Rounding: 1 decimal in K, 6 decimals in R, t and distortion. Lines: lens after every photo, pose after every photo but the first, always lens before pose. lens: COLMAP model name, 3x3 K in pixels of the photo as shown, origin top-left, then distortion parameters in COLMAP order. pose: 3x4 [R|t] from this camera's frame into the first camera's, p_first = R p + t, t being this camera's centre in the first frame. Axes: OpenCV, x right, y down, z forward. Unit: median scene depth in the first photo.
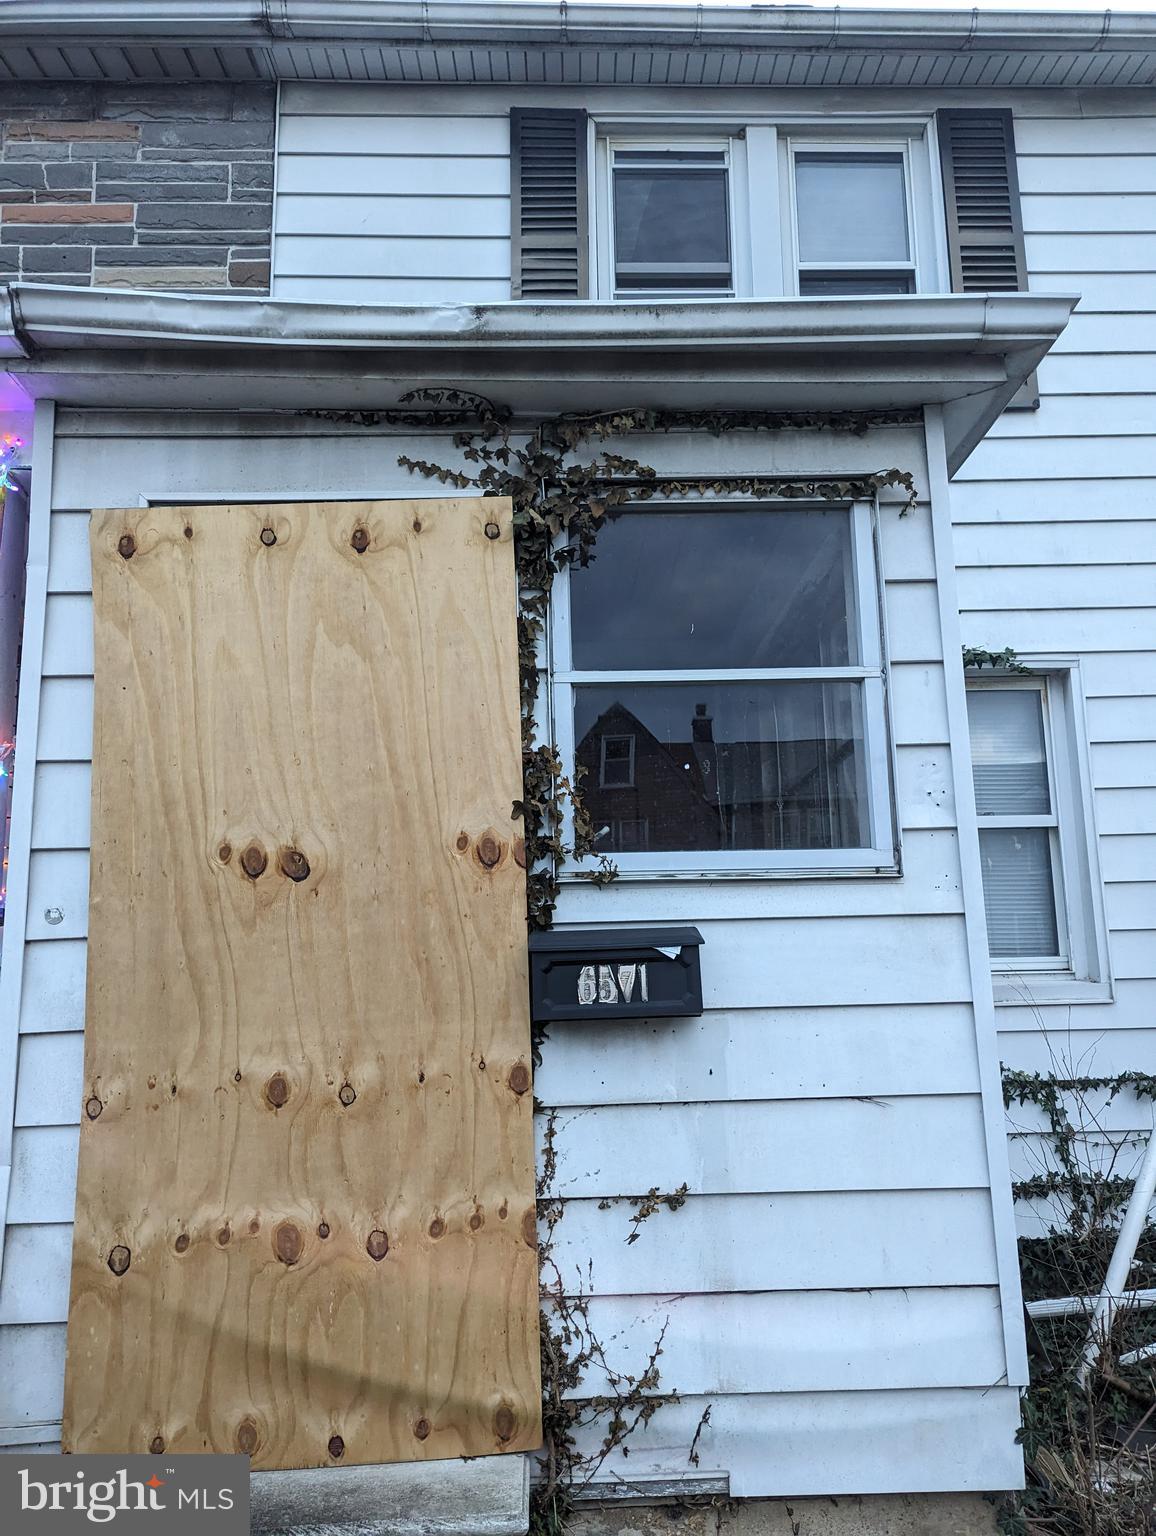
lens RADIAL K [[1076.3, 0, 579.1], [0, 1076.3, 786.4], [0, 0, 1]] dist [0.029988, -0.003539]
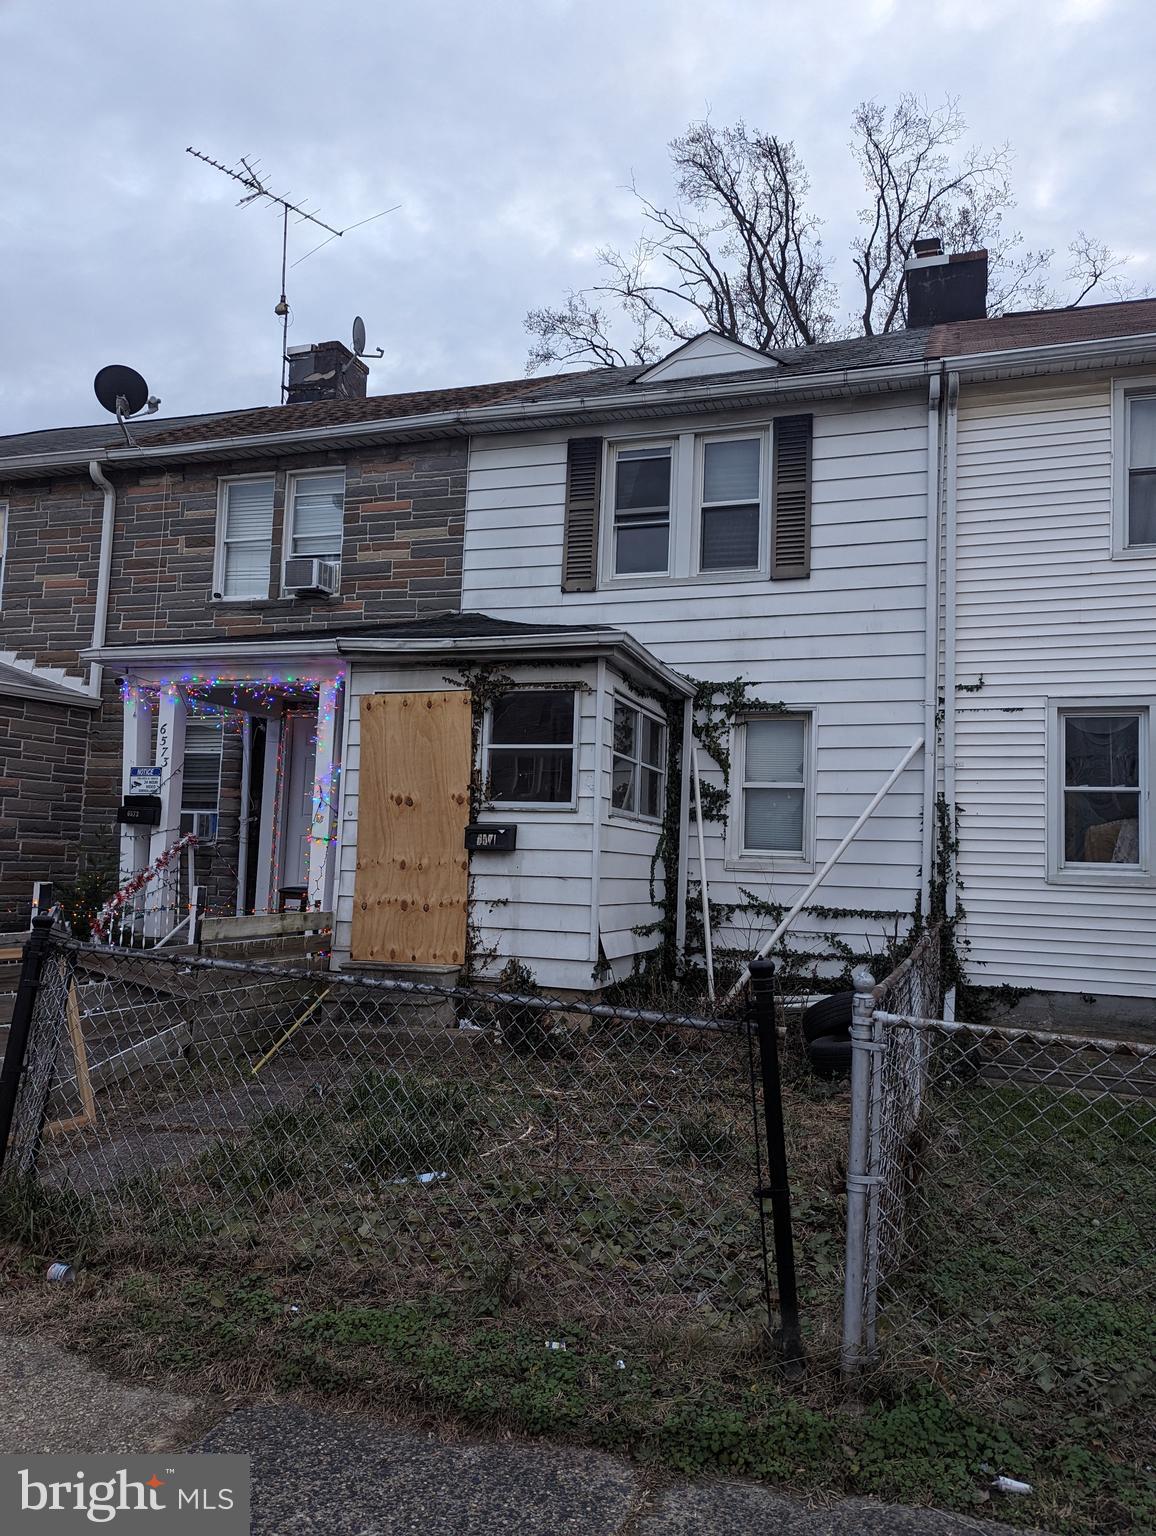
lens RADIAL K [[1081.3, 0, 578.0], [0, 1081.3, 768.0], [0, 0, 1]] dist [0.102232, -0.000402]
pose [[0.931330, 0.024367, -0.363361, 1.476327], [0.001672, 0.997463, 0.071174, -0.277287], [0.364173, -0.066894, 0.928926, -1.994410]]
